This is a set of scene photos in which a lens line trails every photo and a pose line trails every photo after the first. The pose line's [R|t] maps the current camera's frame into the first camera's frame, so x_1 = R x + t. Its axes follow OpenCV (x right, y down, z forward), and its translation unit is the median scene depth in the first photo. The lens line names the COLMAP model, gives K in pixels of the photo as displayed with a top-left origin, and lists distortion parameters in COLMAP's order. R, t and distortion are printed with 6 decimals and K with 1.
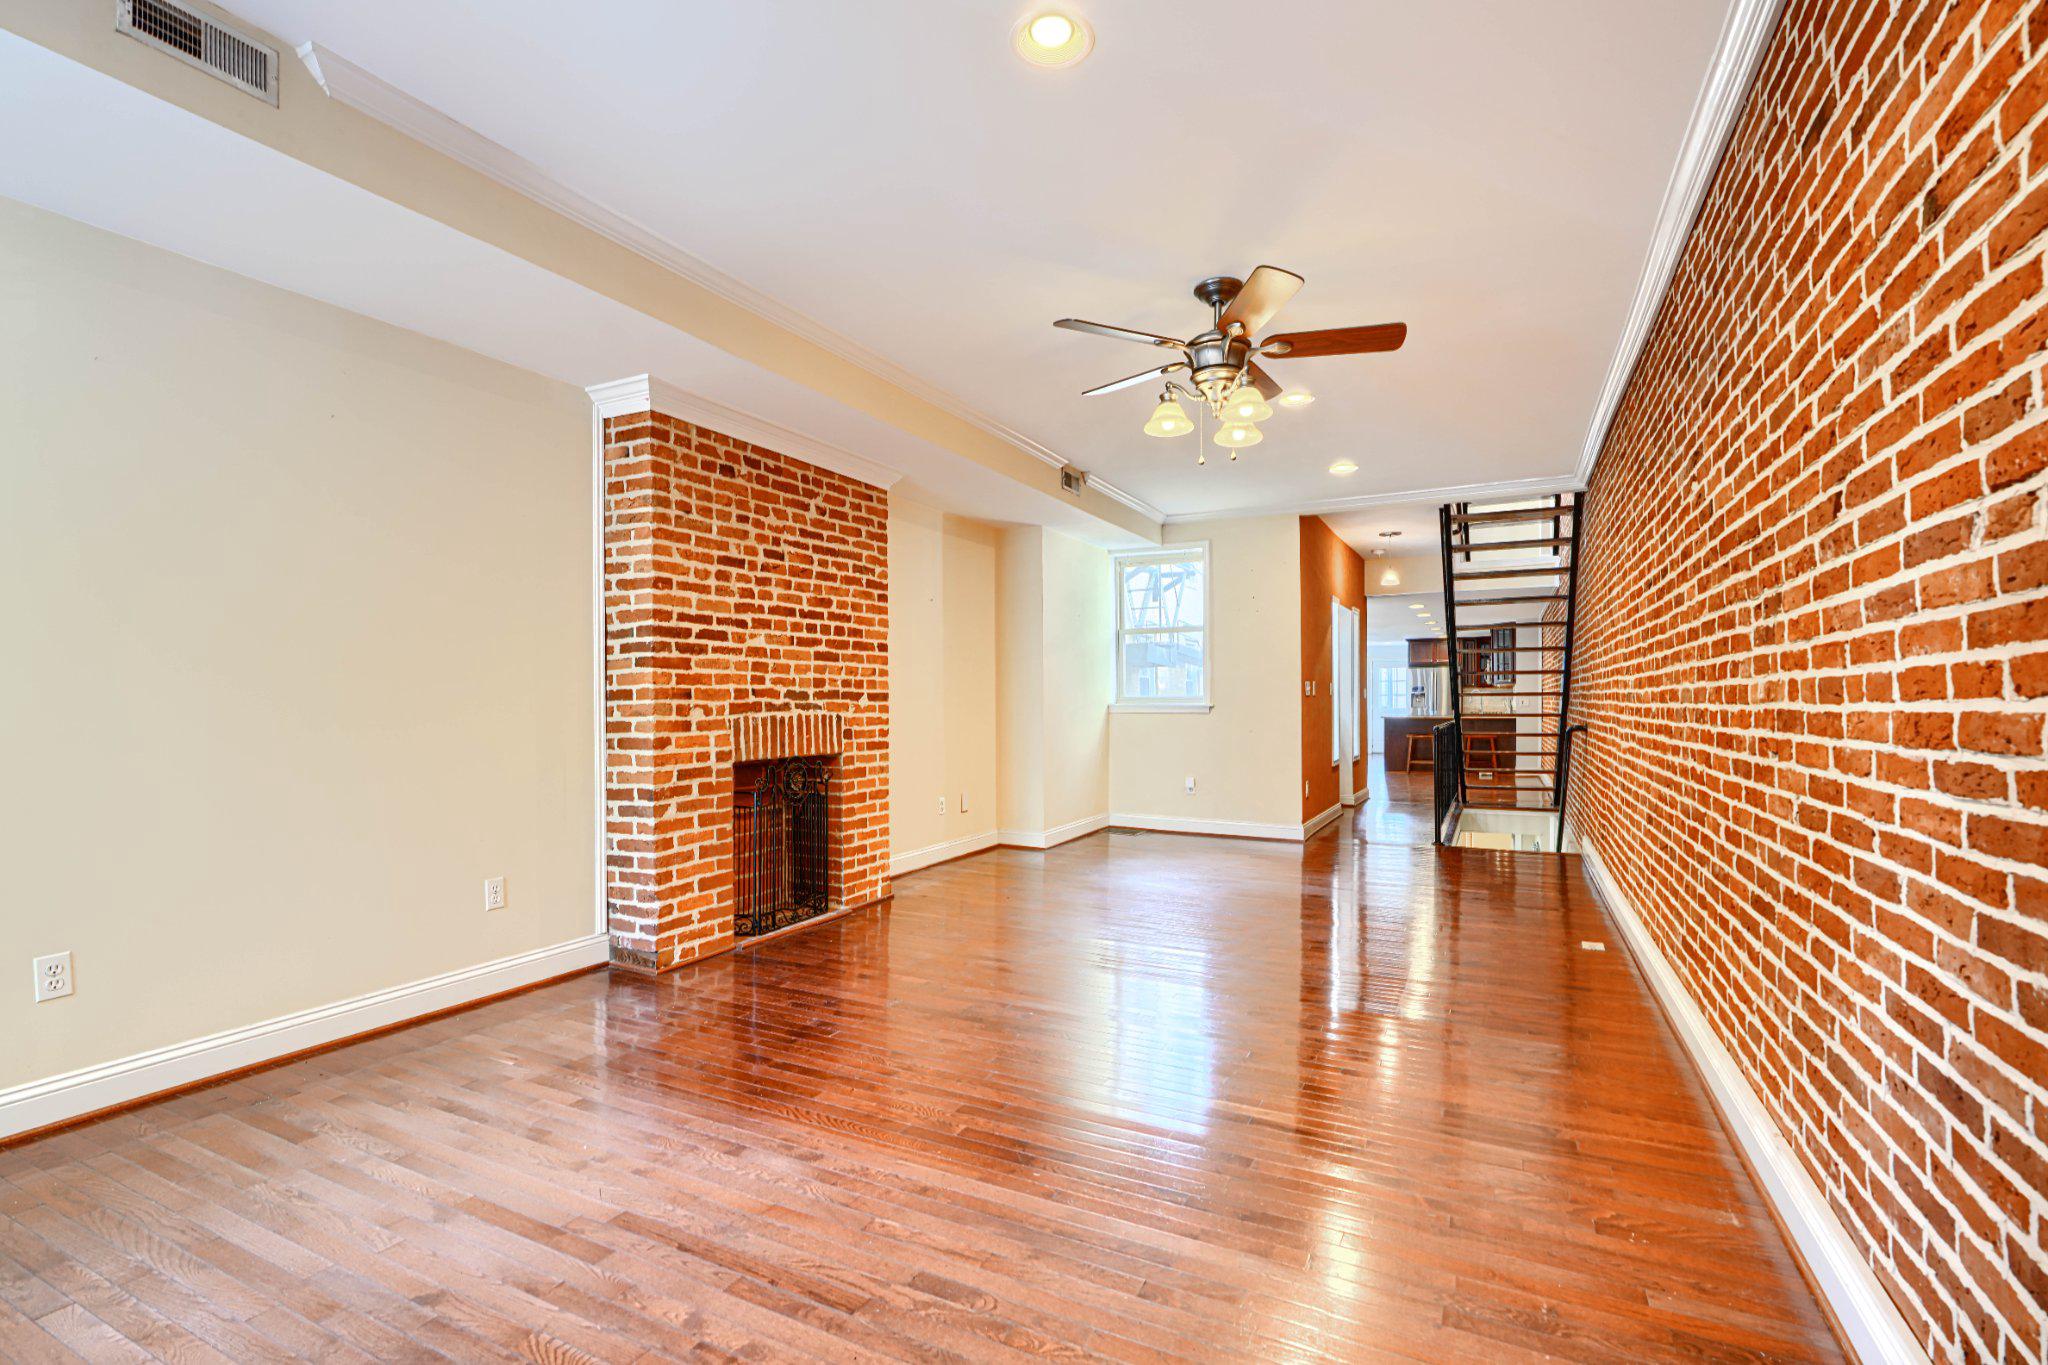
lens RADIAL K [[948.6, 0, 1036.3], [0, 948.6, 701.2], [0, 0, 1]] dist [0.002789, 0.000089]
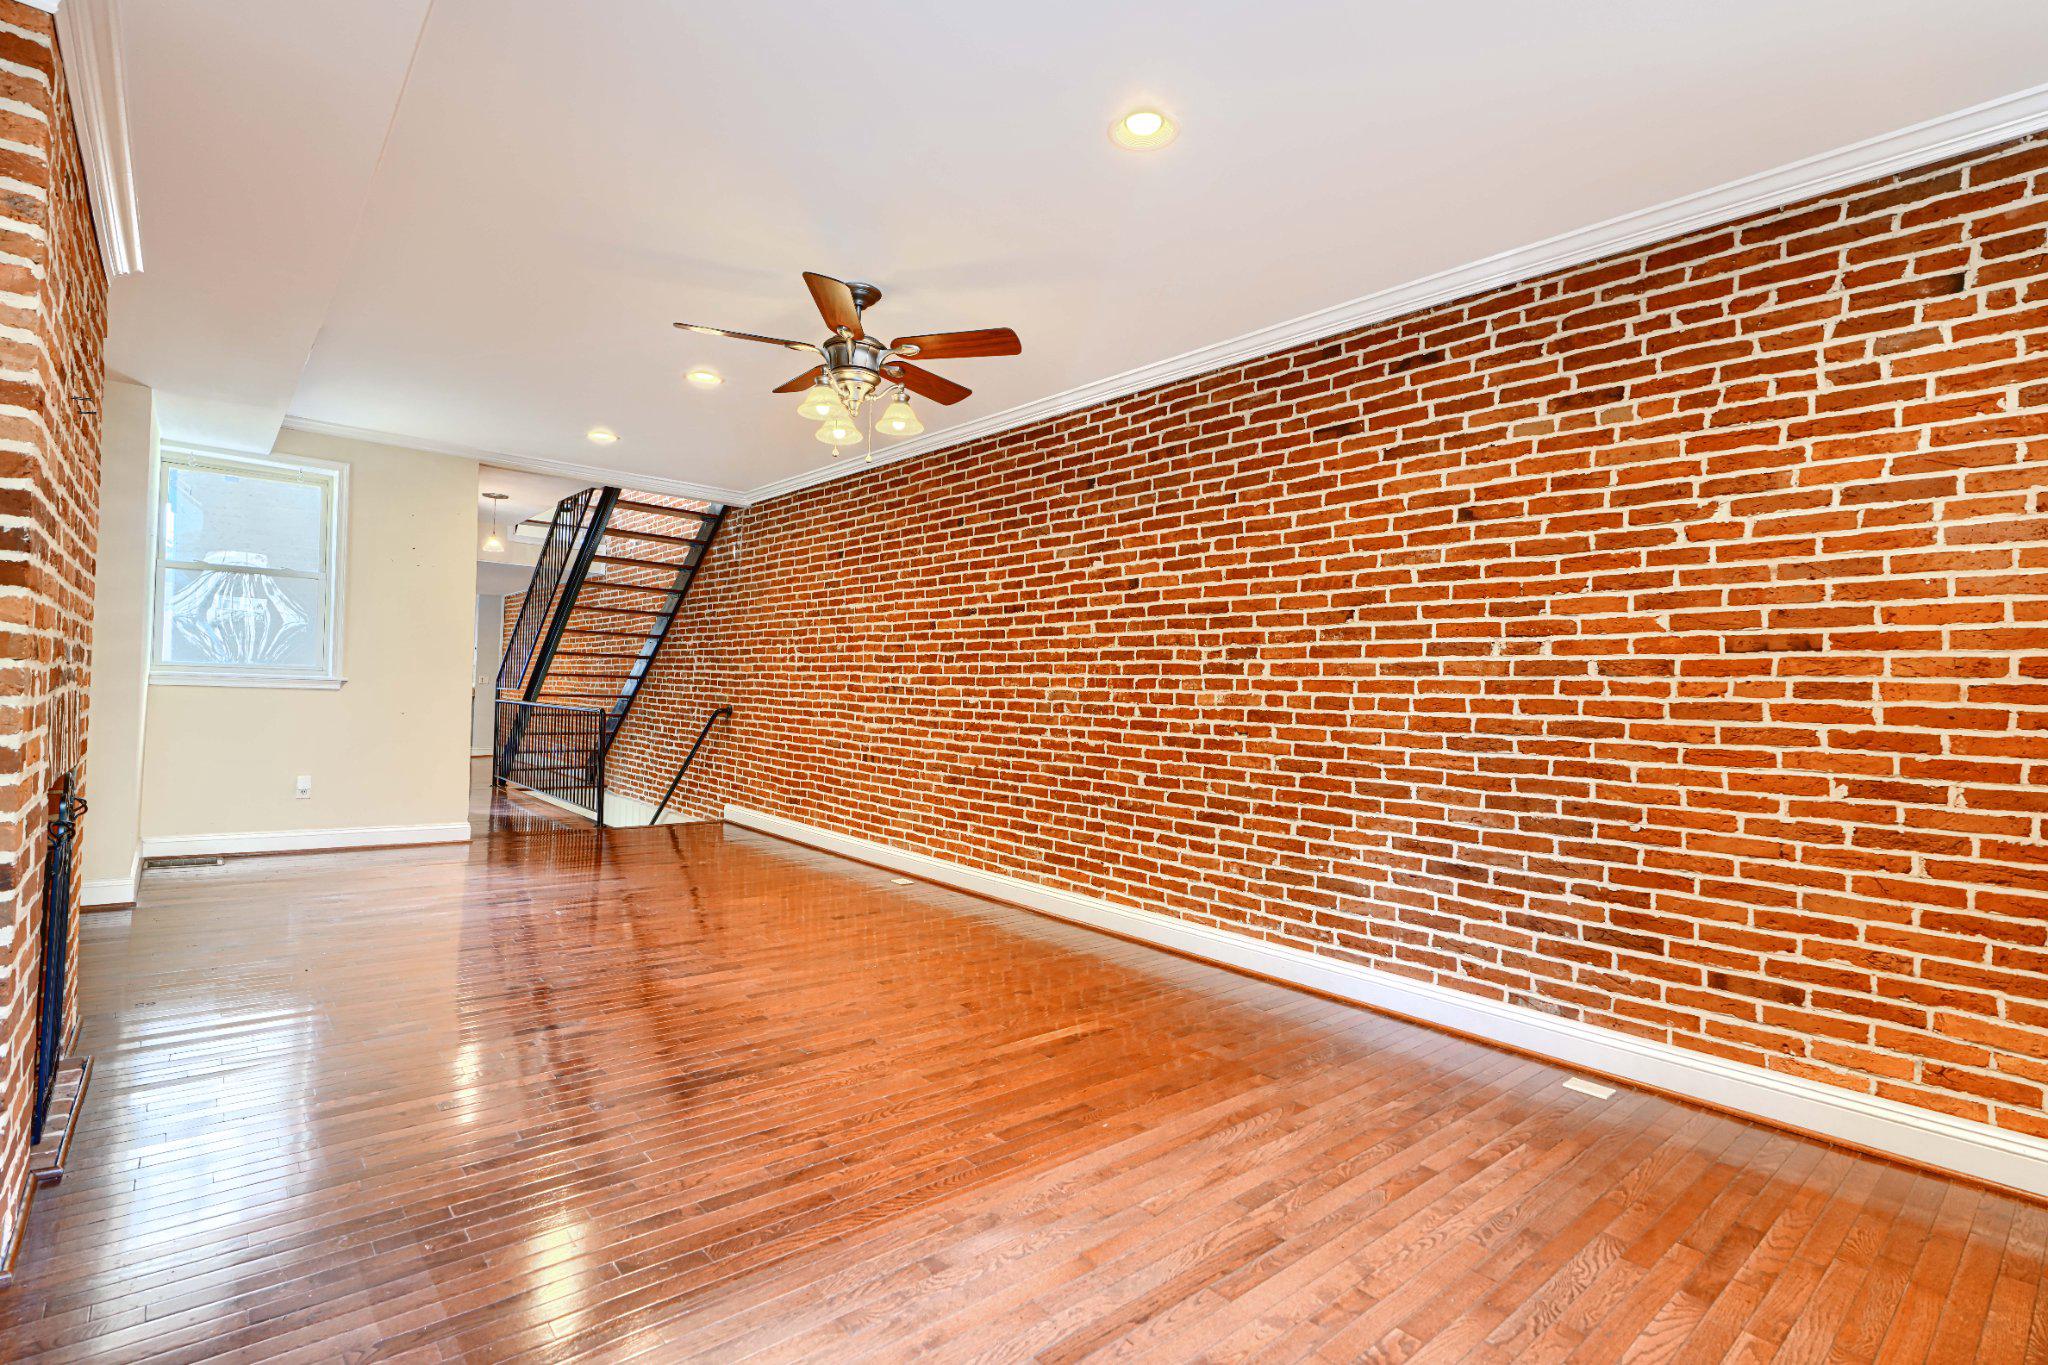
lens RADIAL K [[948.6, 0, 1032.1], [0, 948.6, 688.8], [0, 0, 1]] dist [0.002789, 0.000089]
pose [[0.377020, 0.023237, 0.925914, -1.031864], [-0.034295, 0.999350, -0.011116, 0.000579], [-0.925570, -0.027563, 0.377572, 0.643593]]
